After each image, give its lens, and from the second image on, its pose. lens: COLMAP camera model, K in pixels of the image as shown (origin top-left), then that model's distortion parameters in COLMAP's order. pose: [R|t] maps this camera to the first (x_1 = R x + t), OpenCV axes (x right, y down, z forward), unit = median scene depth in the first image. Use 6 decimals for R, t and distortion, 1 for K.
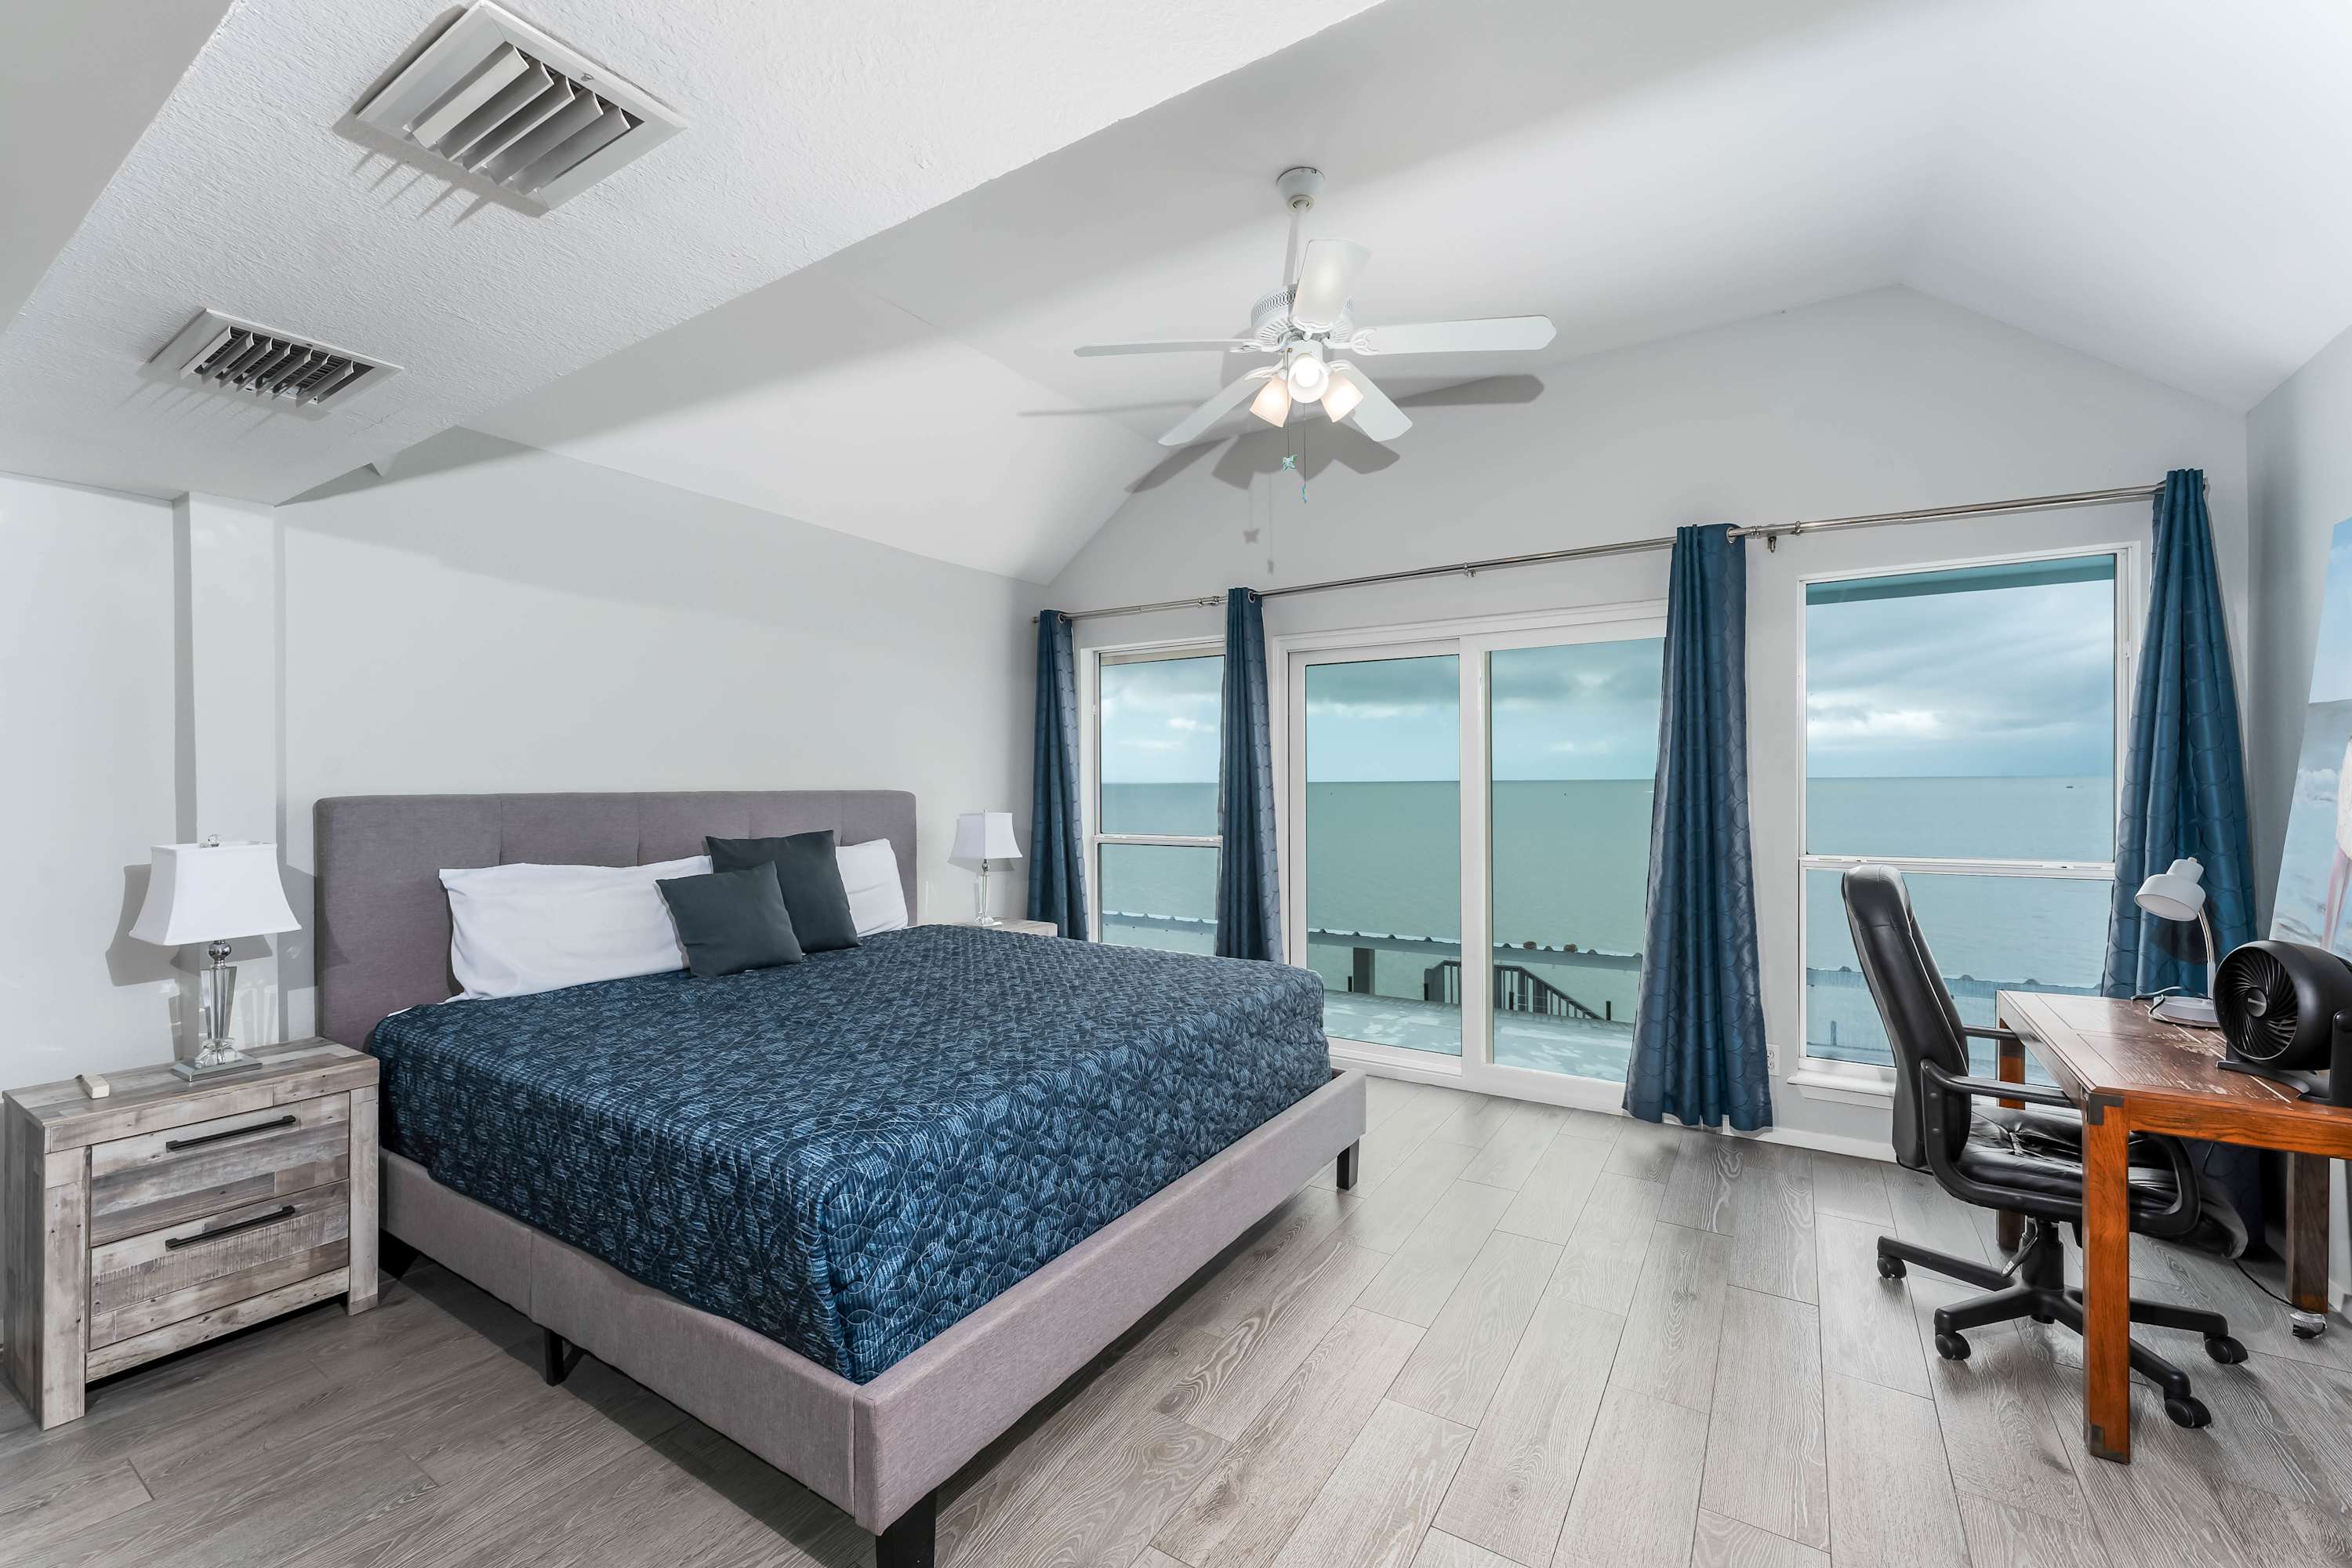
lens RADIAL K [[968.1, 0, 1157.6], [0, 968.1, 783.8], [0, 0, 1]] dist [0.000132, -0.000081]
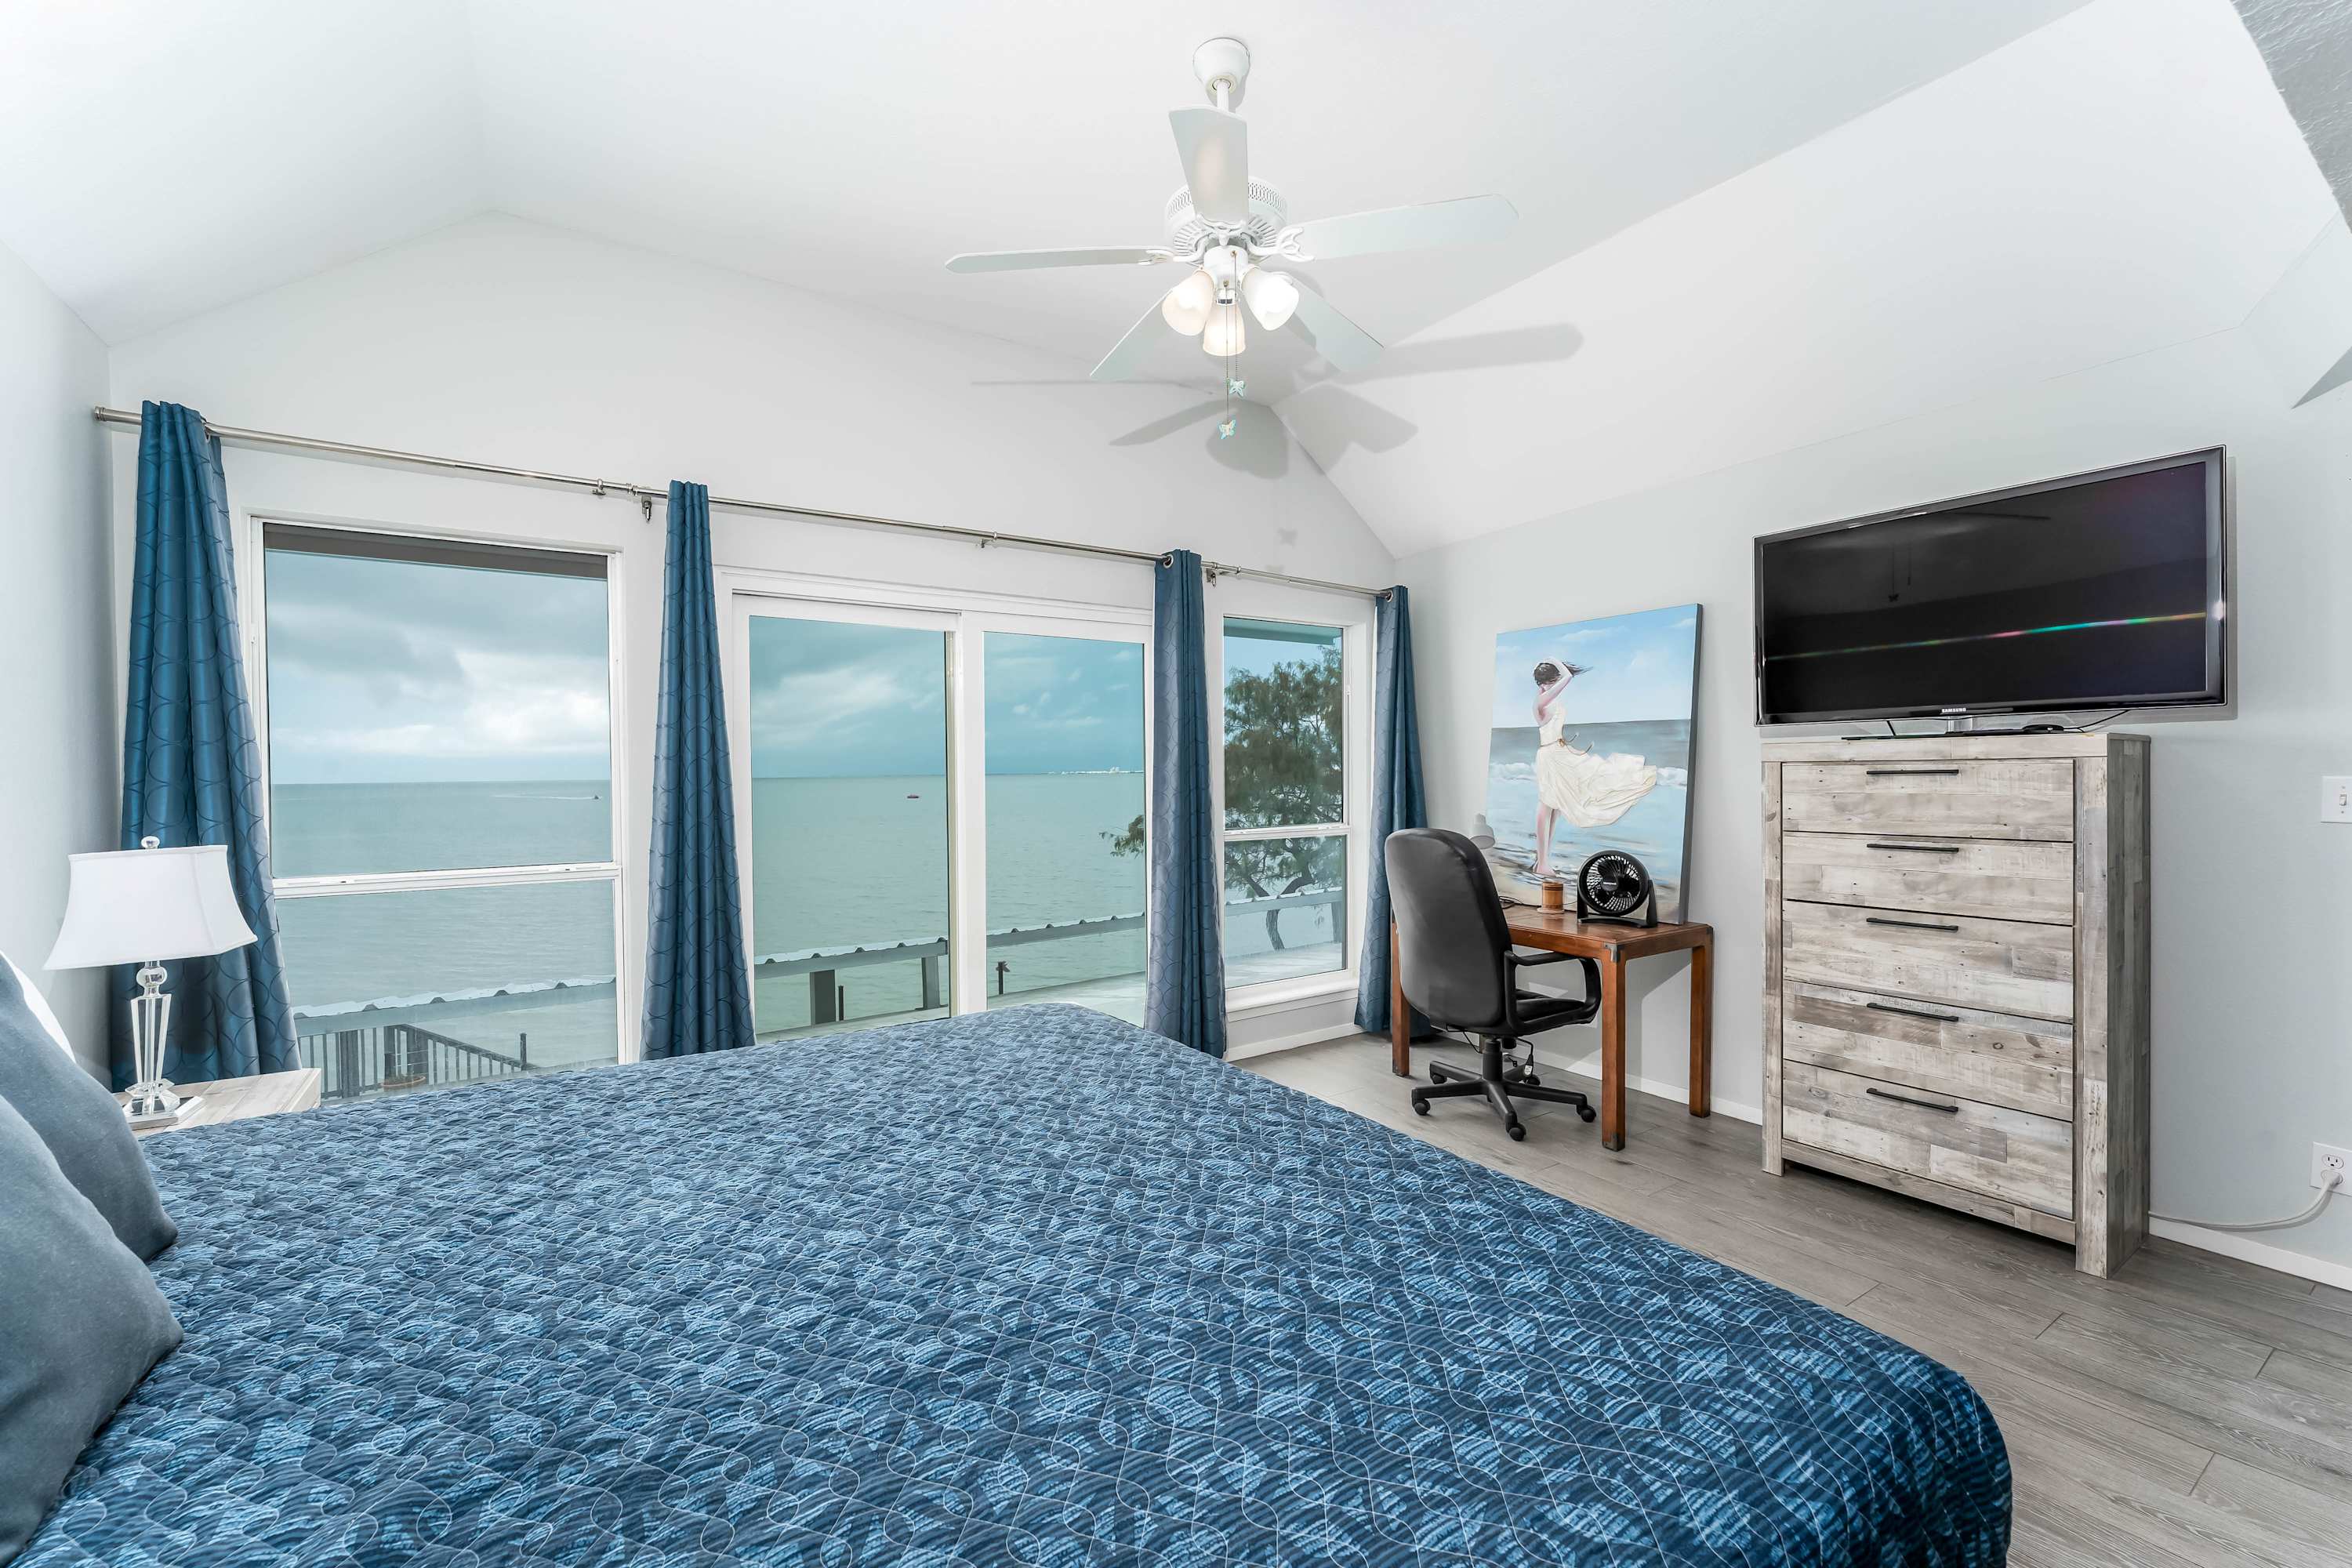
lens RADIAL K [[968.1, 0, 1157.6], [0, 968.1, 783.8], [0, 0, 1]] dist [0.000132, -0.000081]
pose [[0.390686, -0.007546, 0.920493, -0.629060], [0.010797, 0.999935, 0.003615, 0.008390], [-0.920461, 0.008527, 0.390742, 0.692579]]
